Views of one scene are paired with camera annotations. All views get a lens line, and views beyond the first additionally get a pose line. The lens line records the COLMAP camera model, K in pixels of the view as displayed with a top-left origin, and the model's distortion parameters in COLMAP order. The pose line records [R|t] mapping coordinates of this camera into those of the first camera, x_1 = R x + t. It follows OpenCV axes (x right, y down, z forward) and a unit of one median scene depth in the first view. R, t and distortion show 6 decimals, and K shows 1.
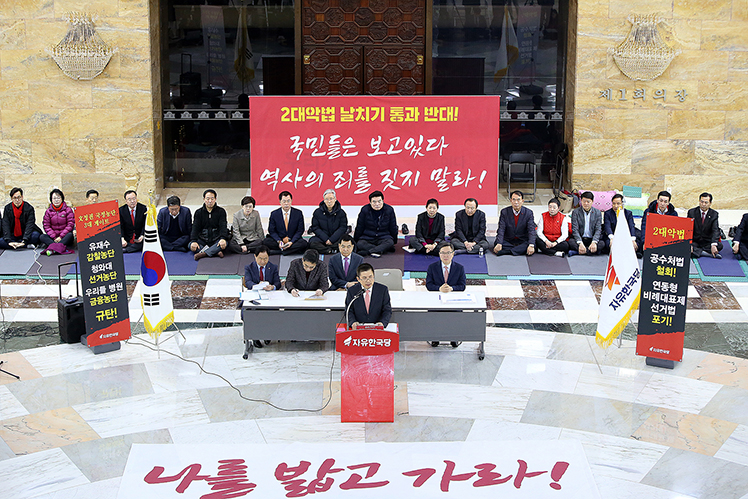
lens RADIAL K [[1619.0, 0, 326.8], [0, 1619.0, 286.2], [0, 0, 1]] dist [-0.247189, 0.000000]
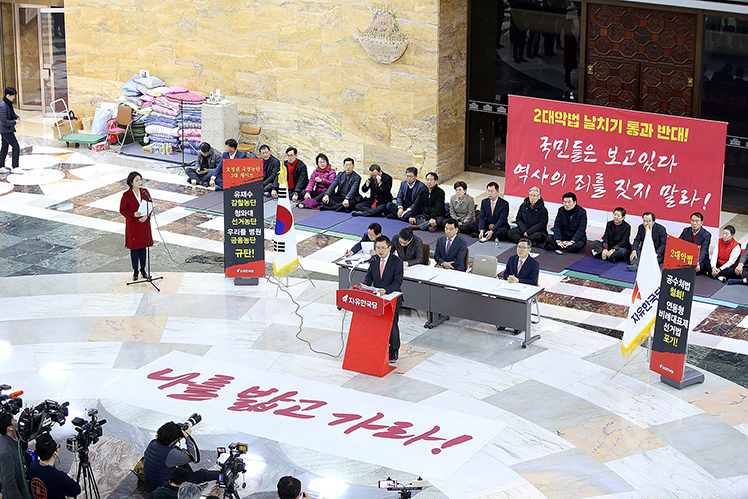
lens RADIAL K [[1619.0, 0, 302.7], [0, 1619.0, 339.7], [0, 0, 1]] dist [-0.247189, 0.000000]
pose [[0.851573, 0.182276, -0.491526, 0.422826], [-0.166078, 0.983114, 0.076842, -0.015542], [0.497233, 0.016196, 0.867466, -0.013232]]
